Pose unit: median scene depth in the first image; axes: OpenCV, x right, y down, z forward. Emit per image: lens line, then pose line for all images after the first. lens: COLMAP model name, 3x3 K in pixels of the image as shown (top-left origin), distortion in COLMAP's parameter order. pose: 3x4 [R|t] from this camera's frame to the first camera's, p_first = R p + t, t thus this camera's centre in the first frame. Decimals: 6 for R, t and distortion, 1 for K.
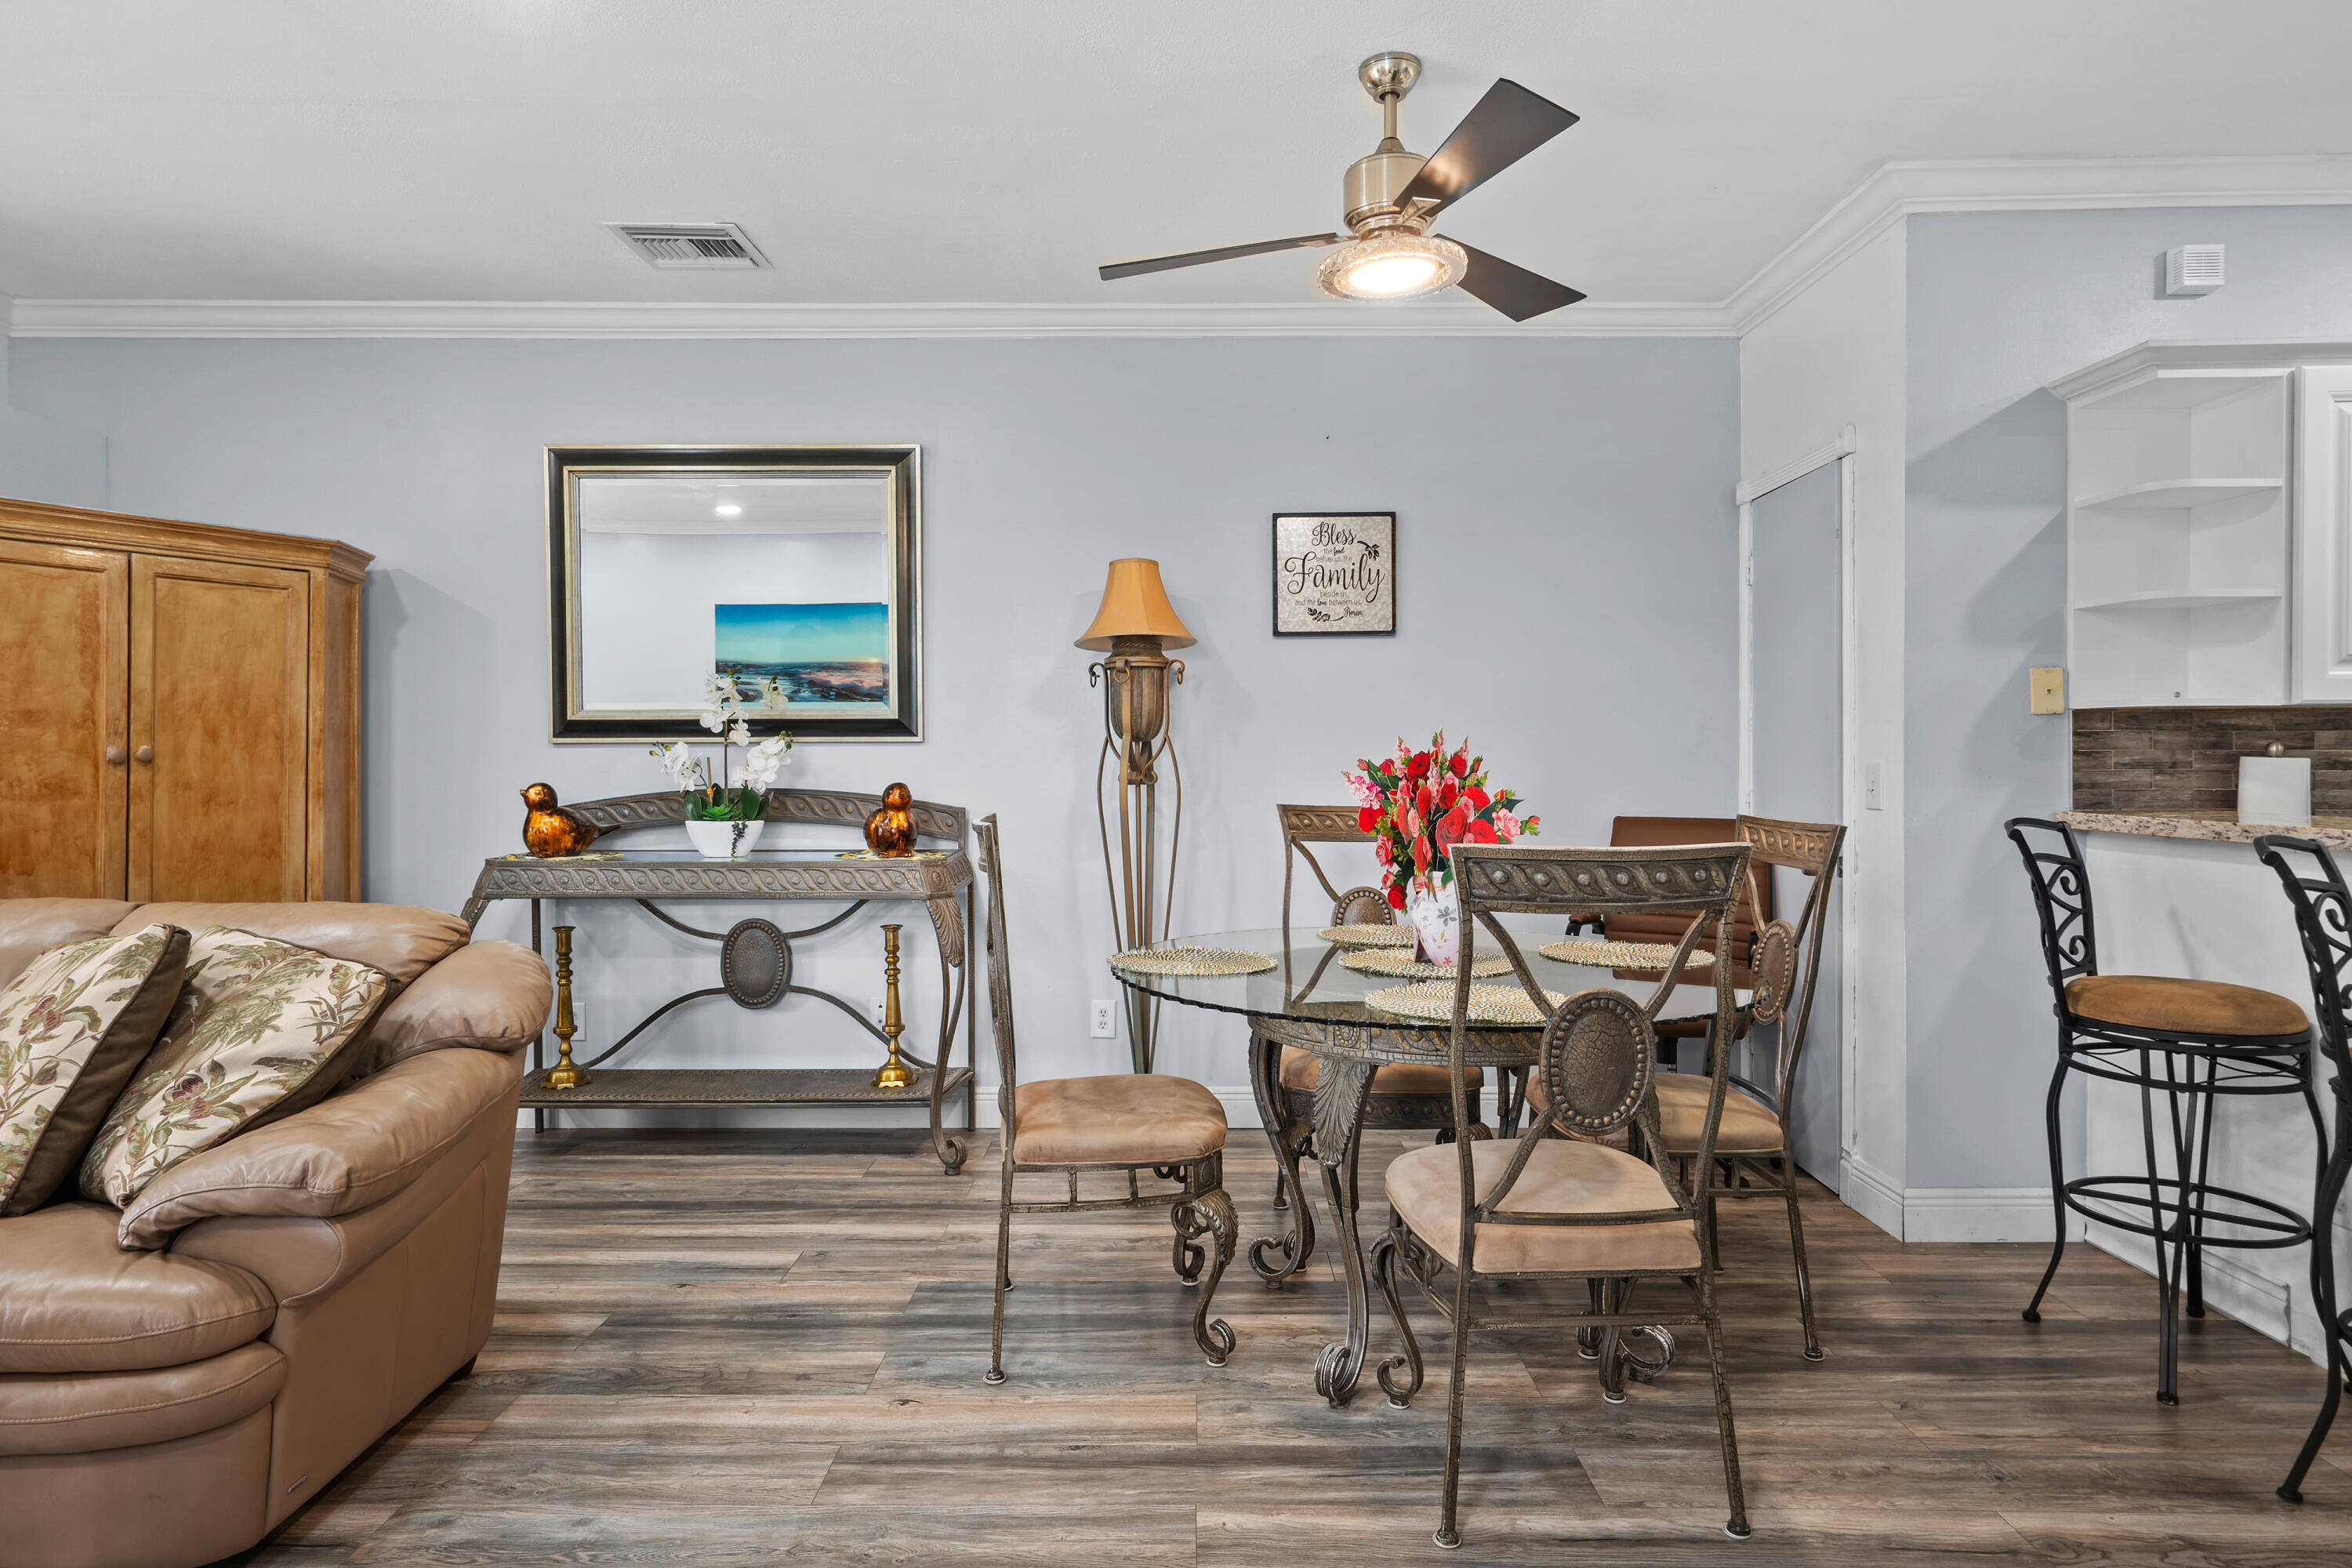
lens RADIAL K [[1360.2, 0, 1191.0], [0, 1360.2, 769.3], [0, 0, 1]] dist [0.011657, 0.001719]
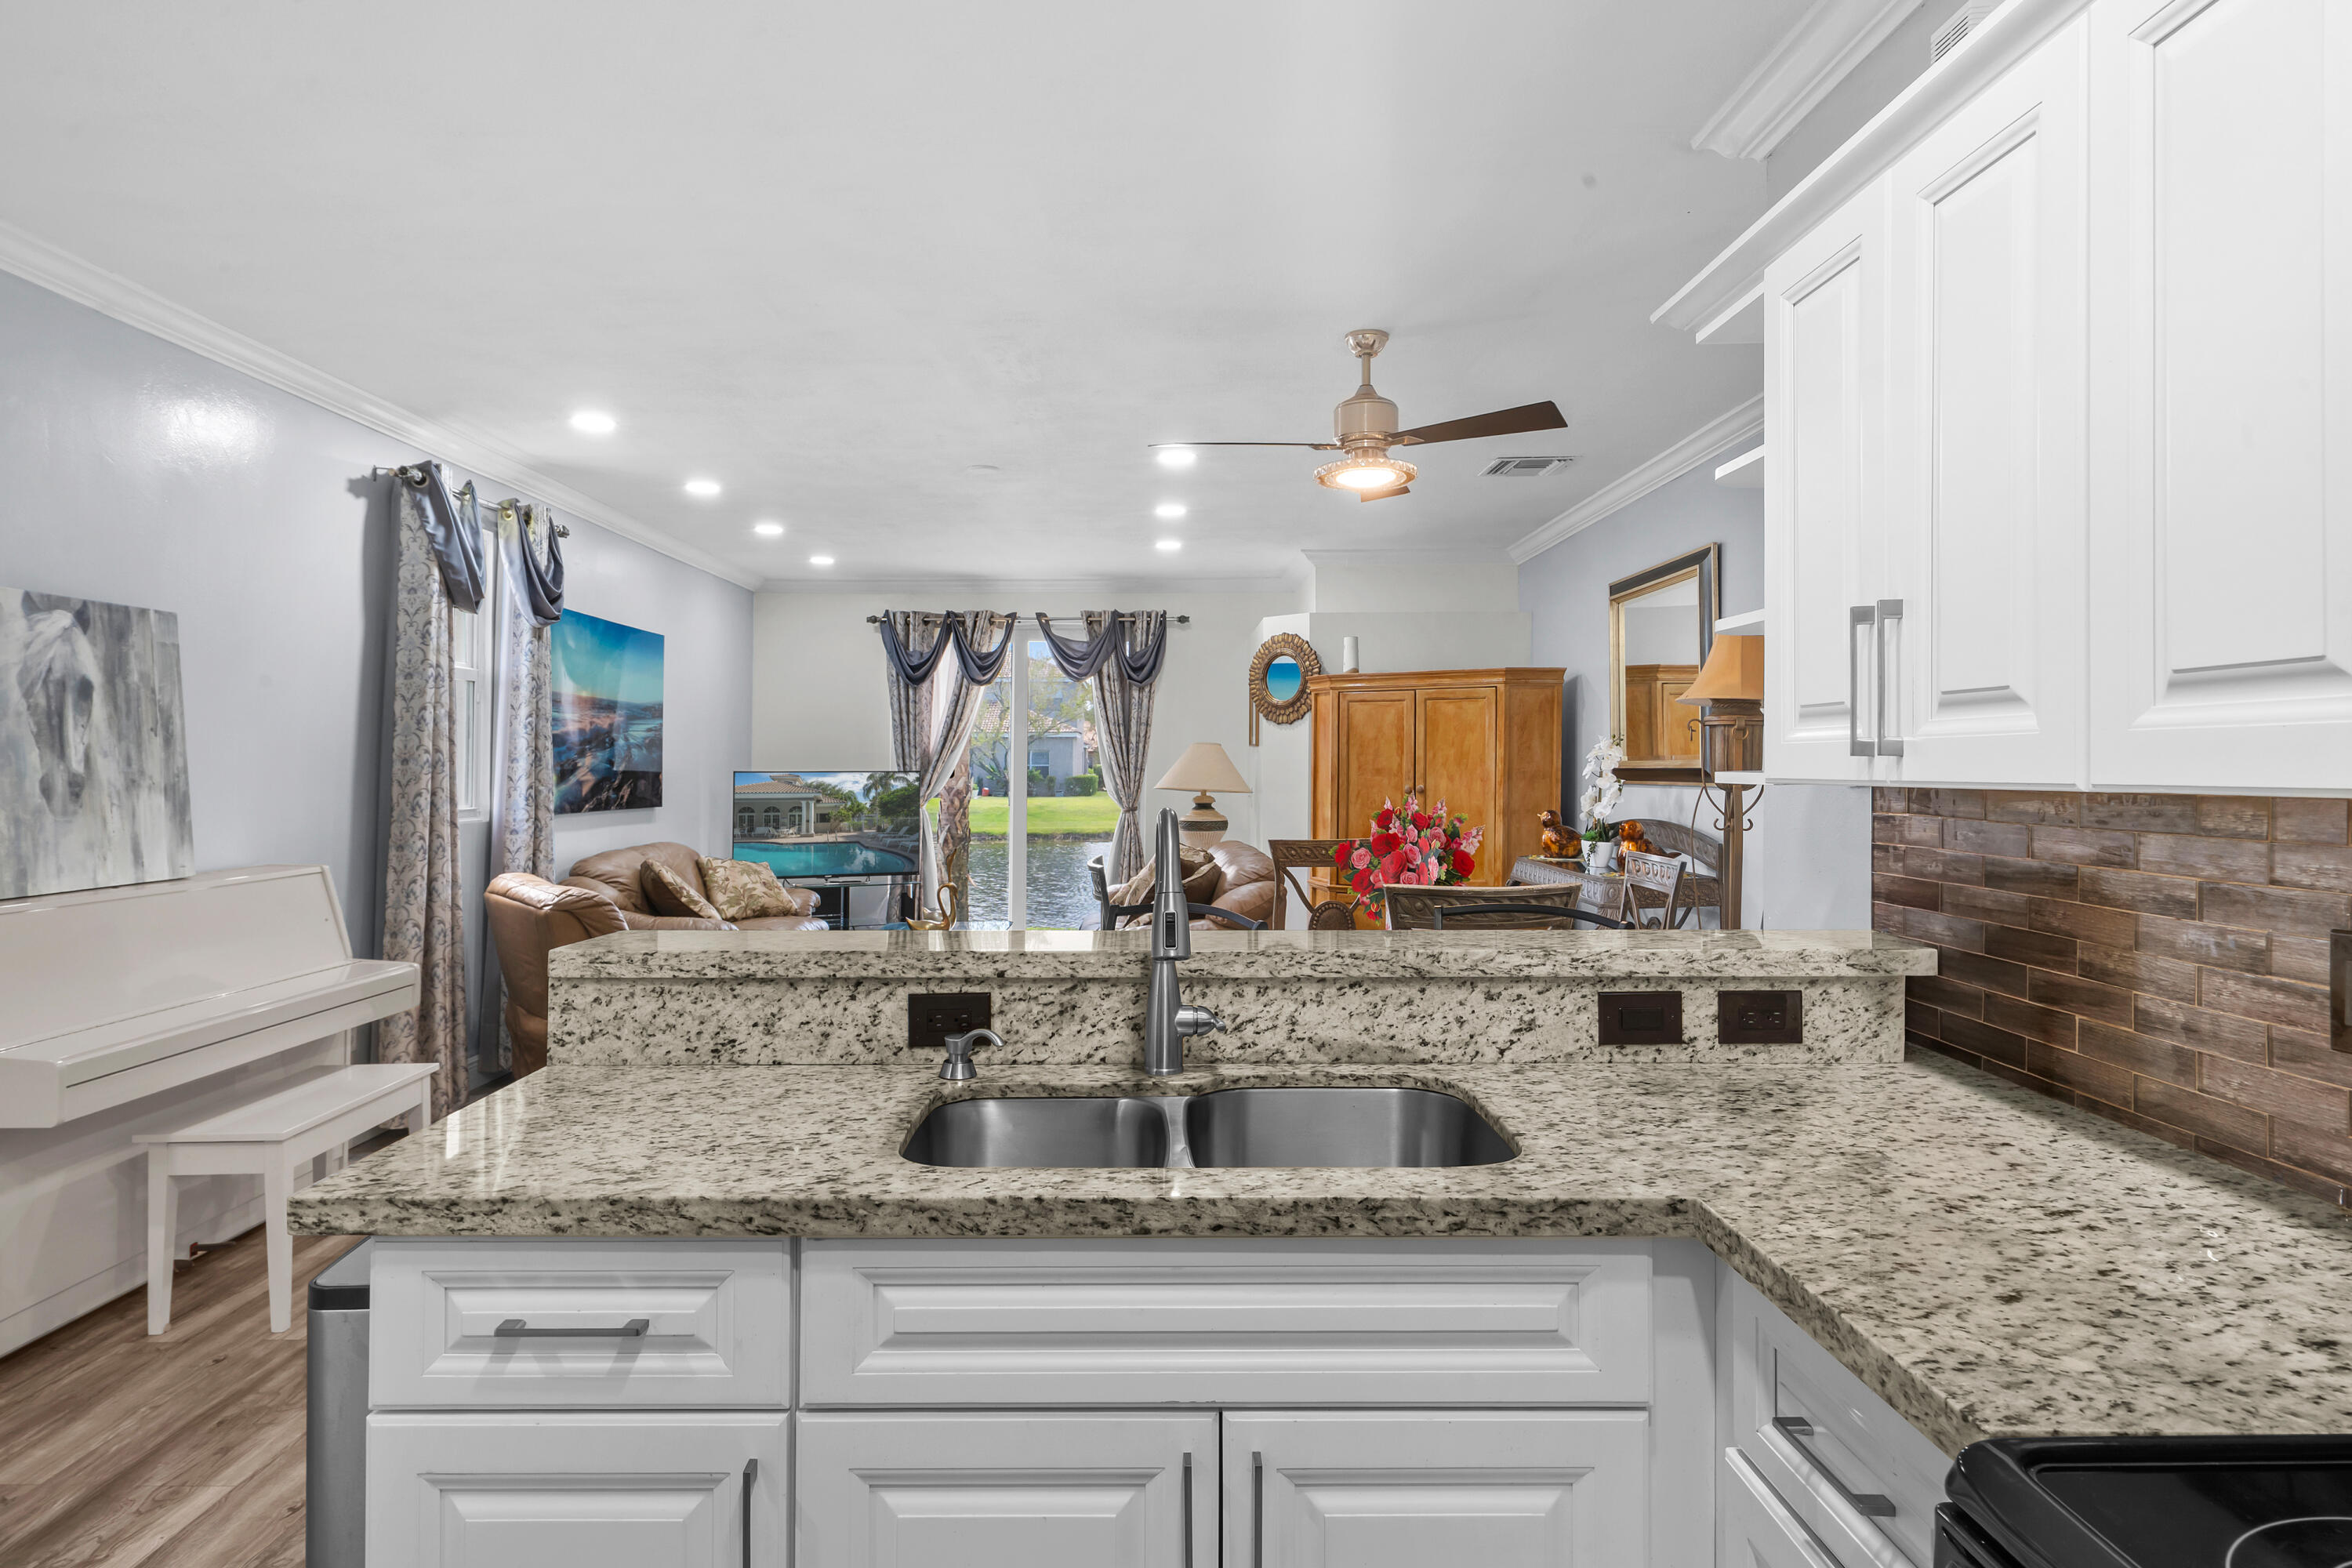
lens RADIAL K [[1364.0, 0, 1155.5], [0, 1364.0, 766.5], [0, 0, 1]] dist [0.003708, -0.000544]
pose [[-0.005791, 0.003538, -0.999977, 1.346477], [-0.005687, 0.999977, 0.003571, -0.052785], [0.999967, 0.005707, -0.005771, 0.669939]]
